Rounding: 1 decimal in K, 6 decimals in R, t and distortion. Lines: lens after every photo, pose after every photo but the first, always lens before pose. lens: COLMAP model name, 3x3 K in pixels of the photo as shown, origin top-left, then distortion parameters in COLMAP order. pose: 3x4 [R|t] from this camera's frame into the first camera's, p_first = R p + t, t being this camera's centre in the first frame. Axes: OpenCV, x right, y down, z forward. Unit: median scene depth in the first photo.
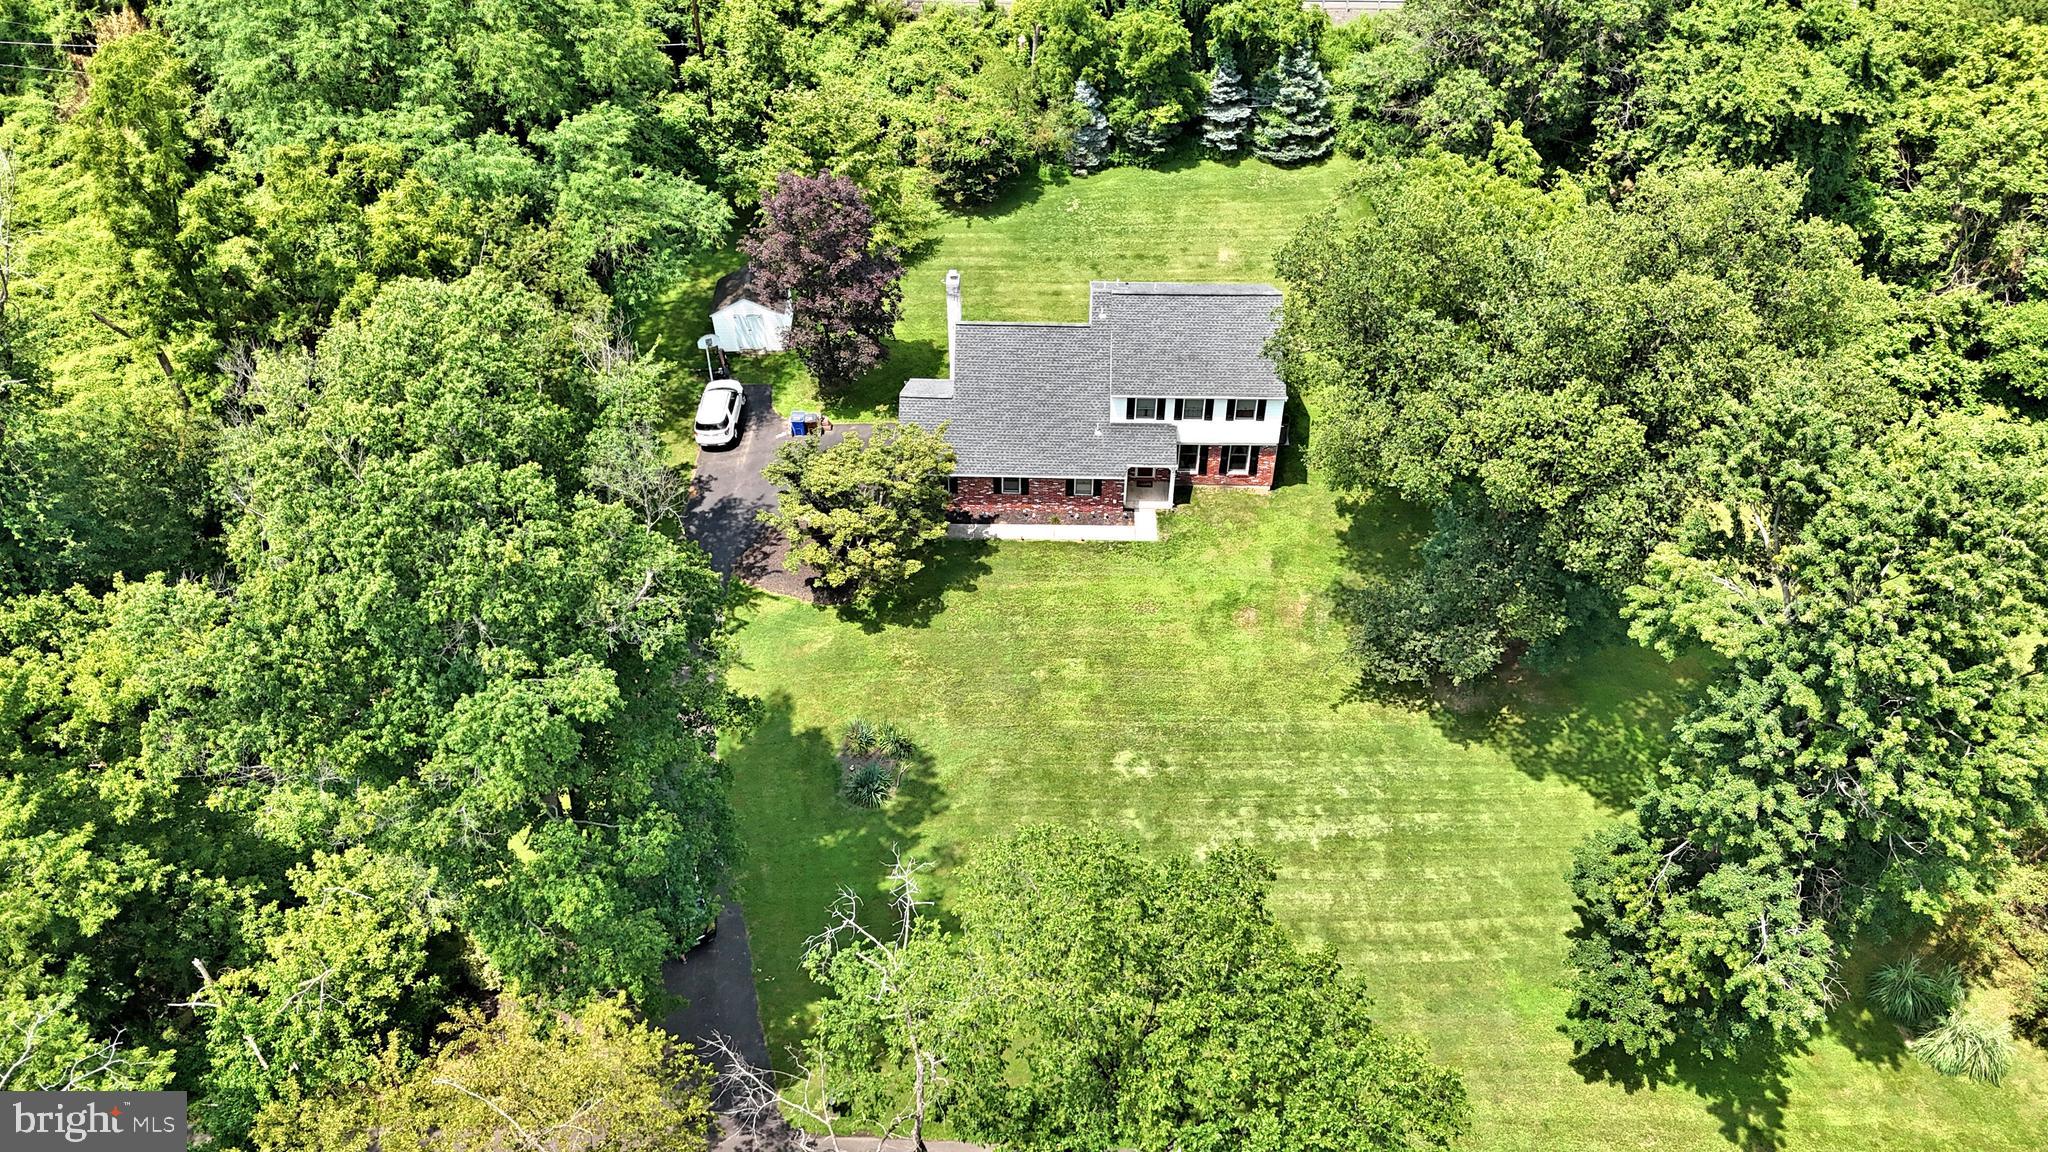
lens RADIAL K [[1542.1, 0, 984.5], [0, 1542.1, 596.3], [0, 0, 1]] dist [0.060290, -0.029495]
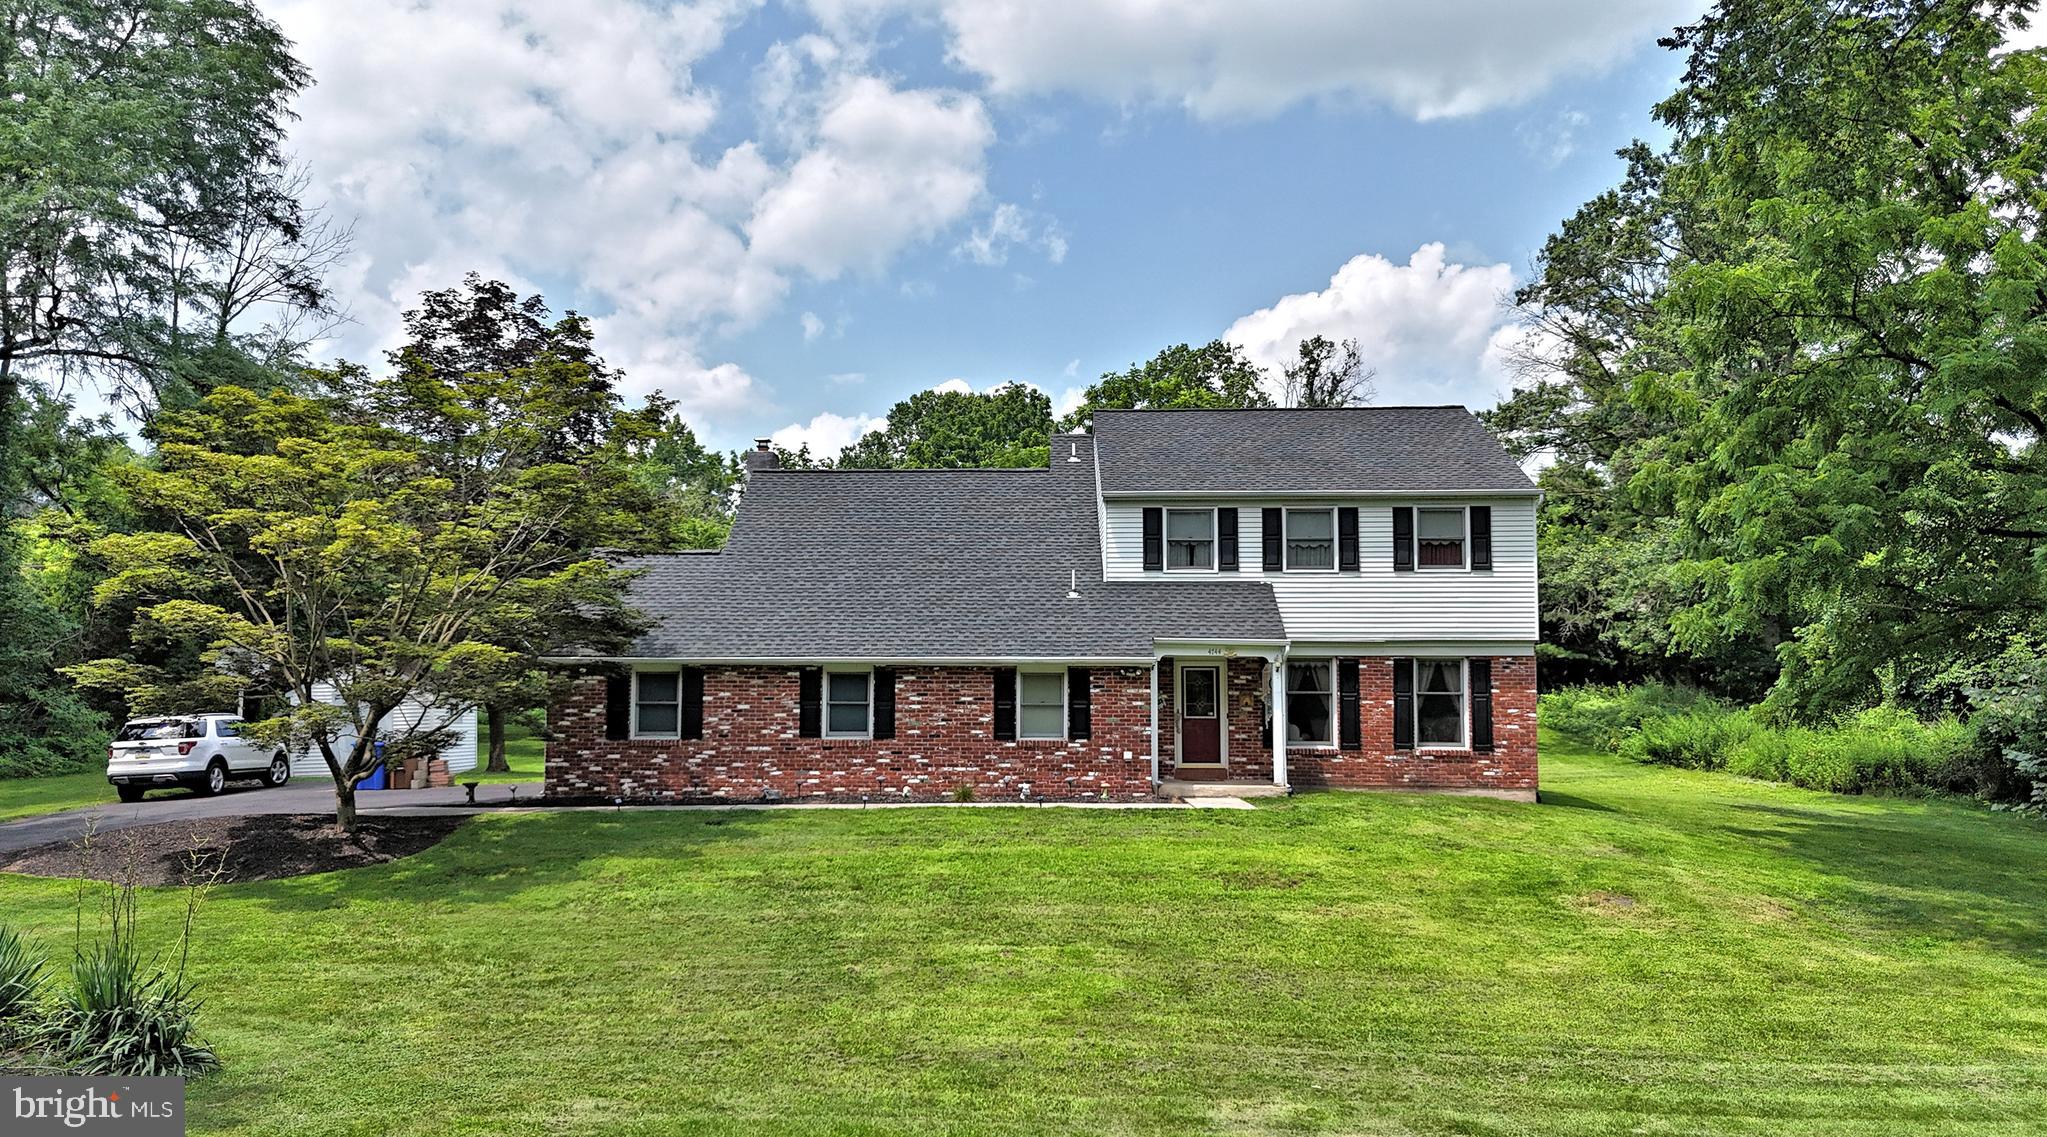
lens RADIAL K [[1560.2, 0, 974.7], [0, 1560.2, 537.6], [0, 0, 1]] dist [0.060936, -0.055725]
pose [[0.999851, 0.016841, 0.003747, 0.046423], [-0.008133, 0.651565, -0.758549, 0.188310], [-0.015216, 0.758406, 0.651605, 0.730209]]
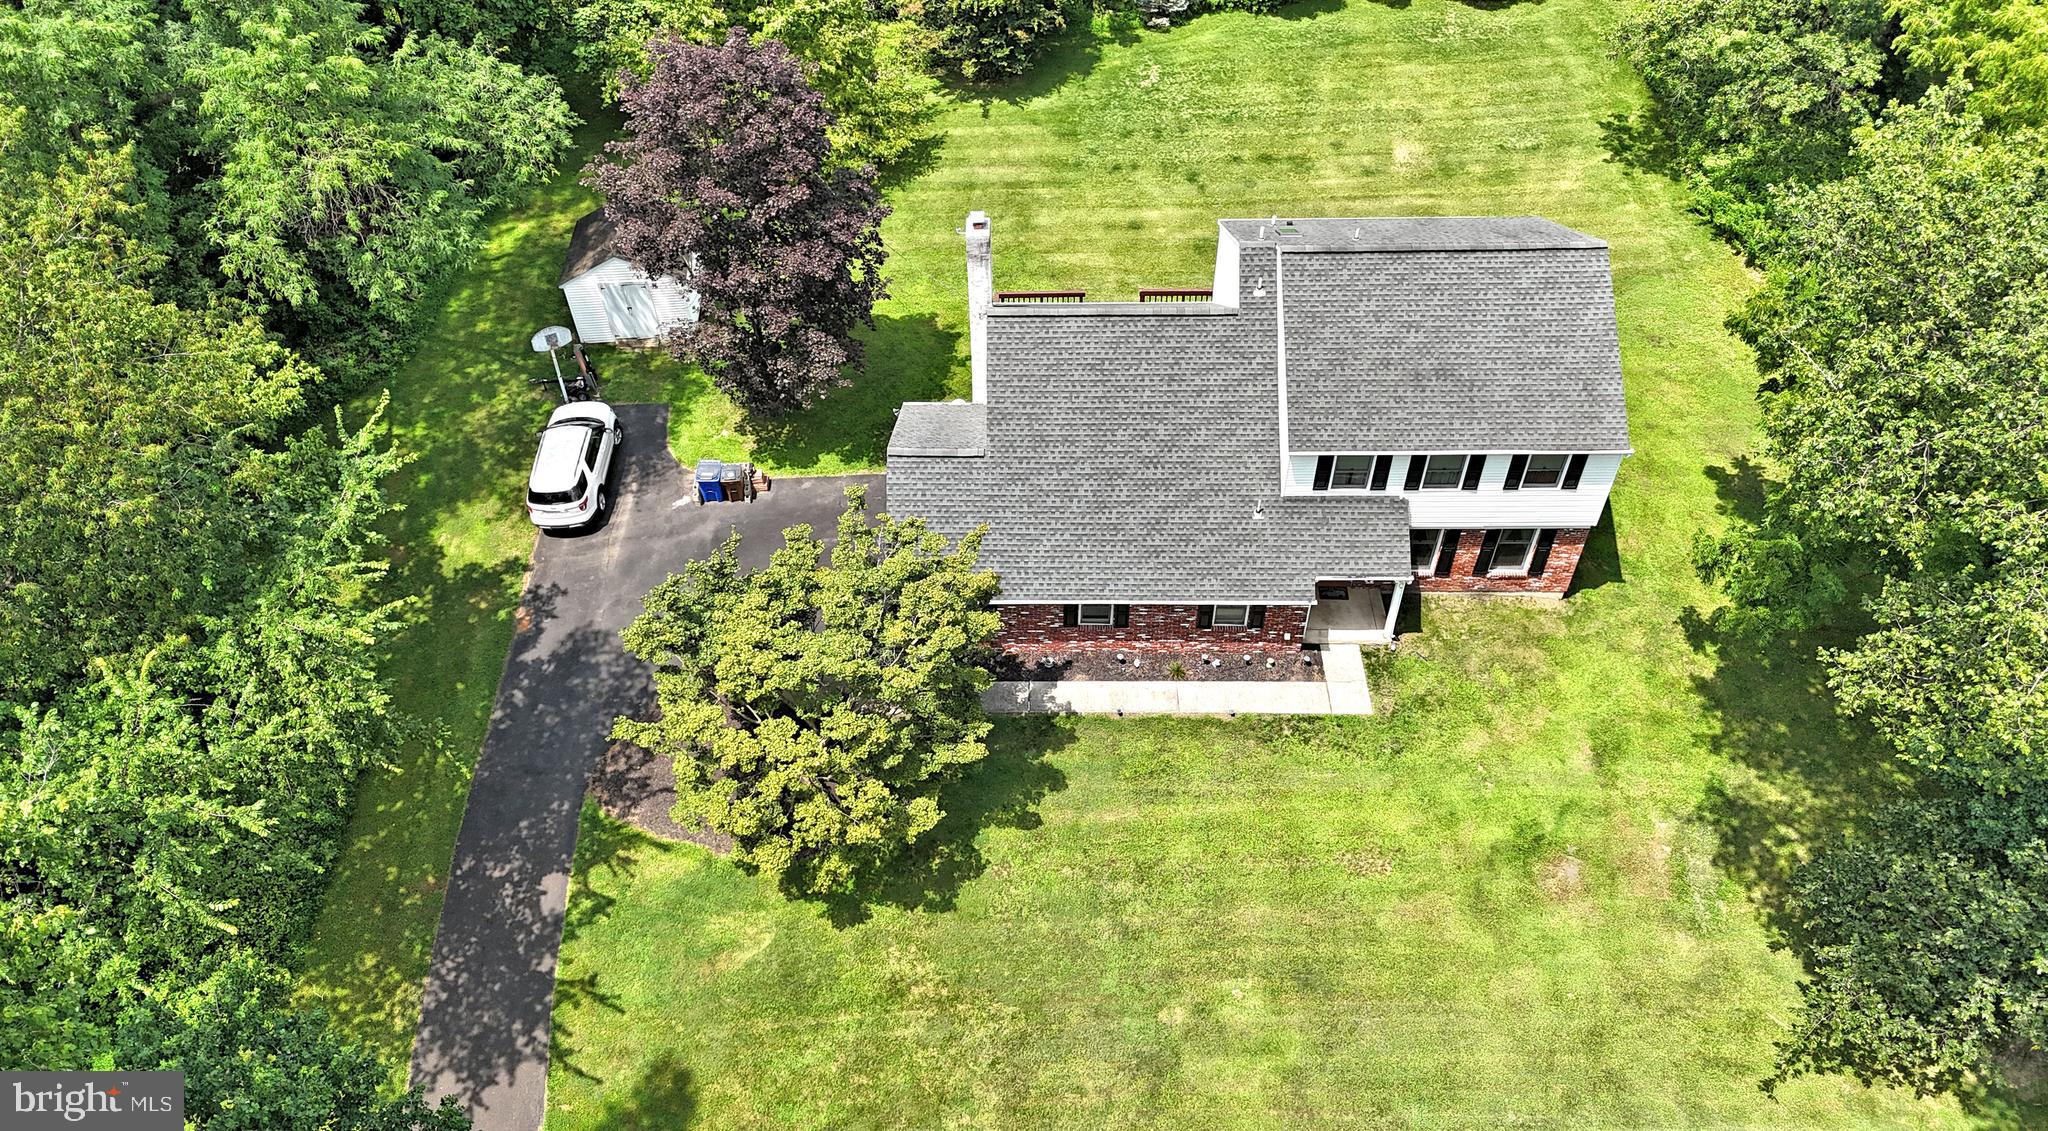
lens RADIAL K [[1563.3, 0, 956.7], [0, 1563.3, 571.8], [0, 0, 1]] dist [0.073303, -0.073437]
pose [[0.999698, -0.023595, -0.006827, -0.028048], [0.023989, 0.997611, 0.064782, -0.124600], [0.005282, -0.064926, 0.997876, 0.456058]]
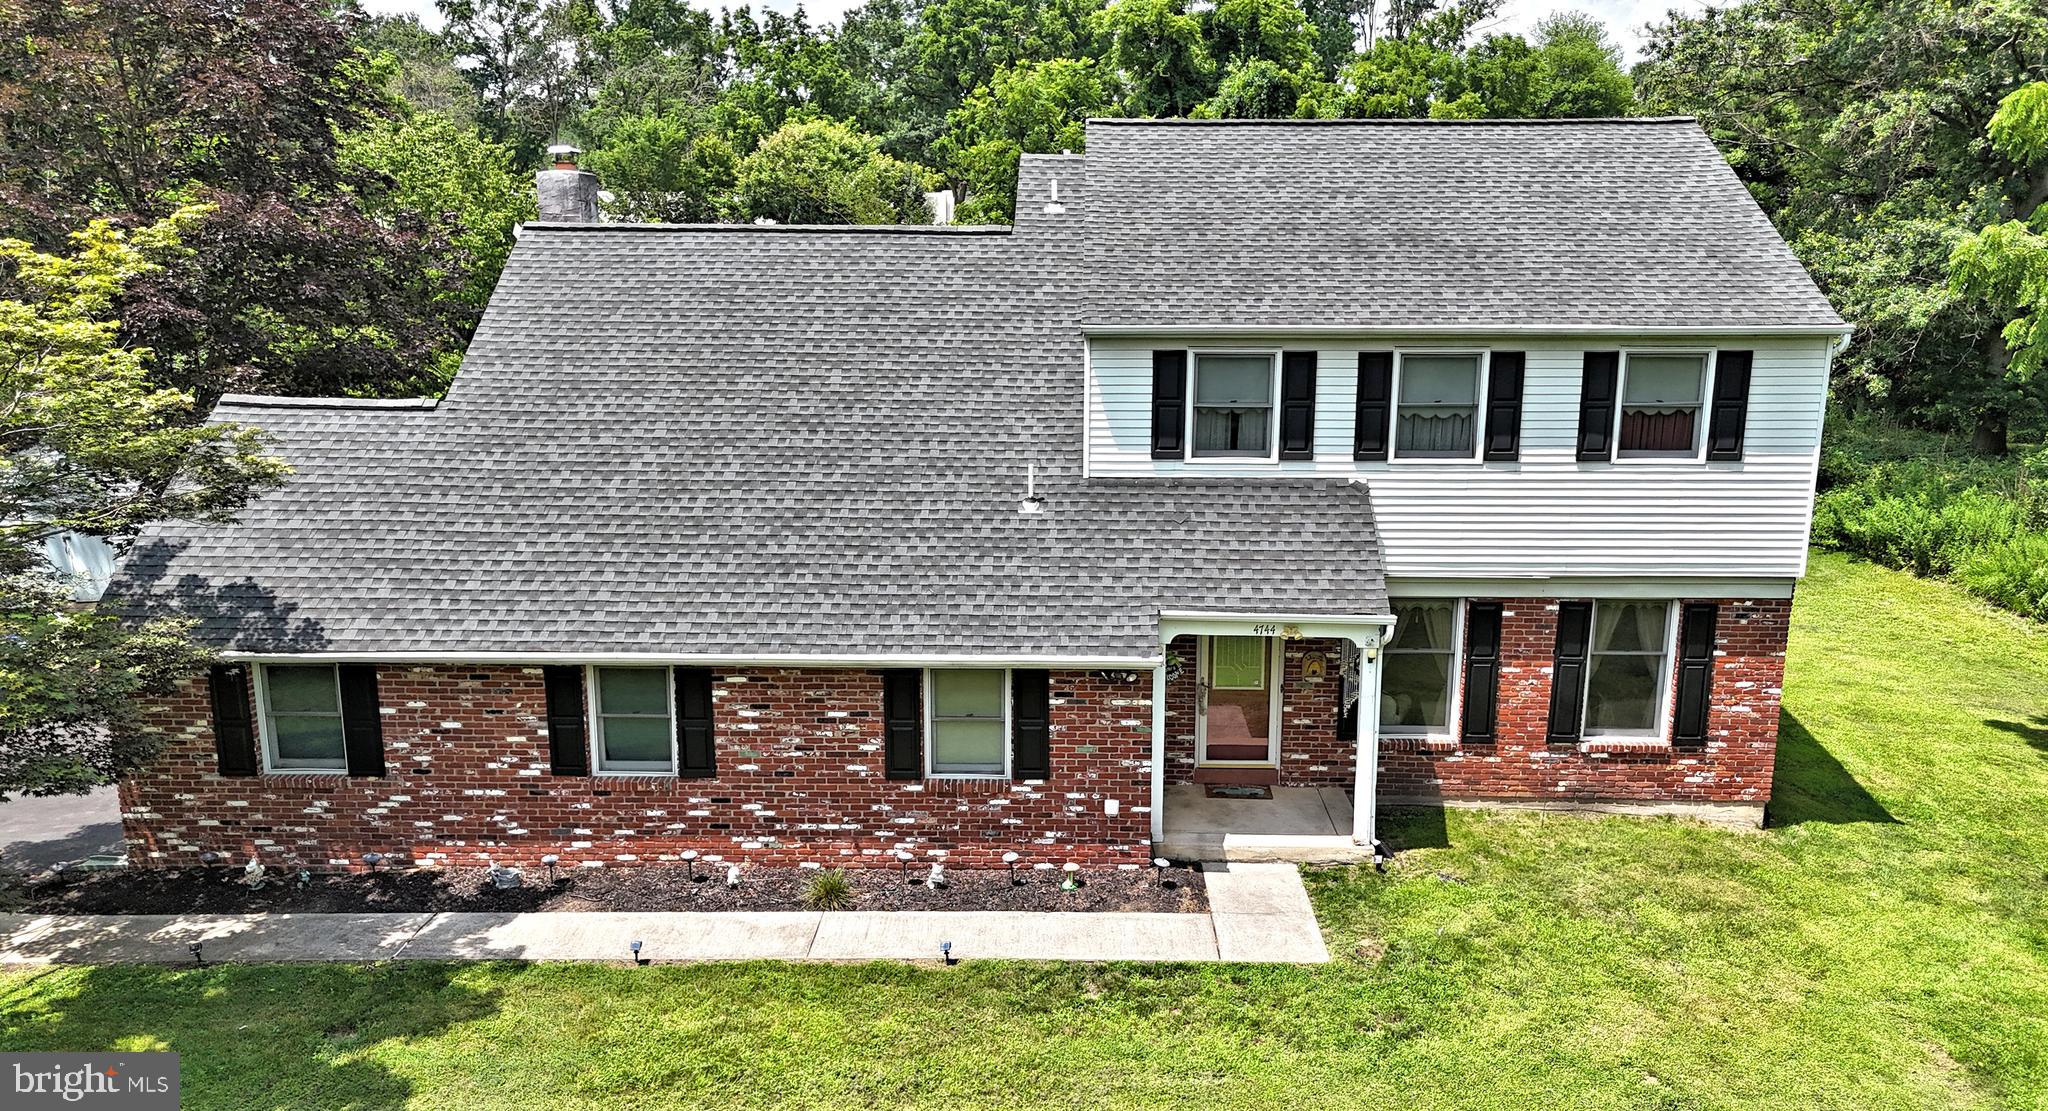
lens RADIAL K [[1570.3, 0, 1066.8], [0, 1570.3, 588.6], [0, 0, 1]] dist [0.054325, -0.033399]
pose [[0.999435, 0.012143, 0.031346, 0.071831], [0.005772, 0.856636, -0.515890, 0.026162], [-0.033116, 0.515779, 0.856081, 0.806092]]
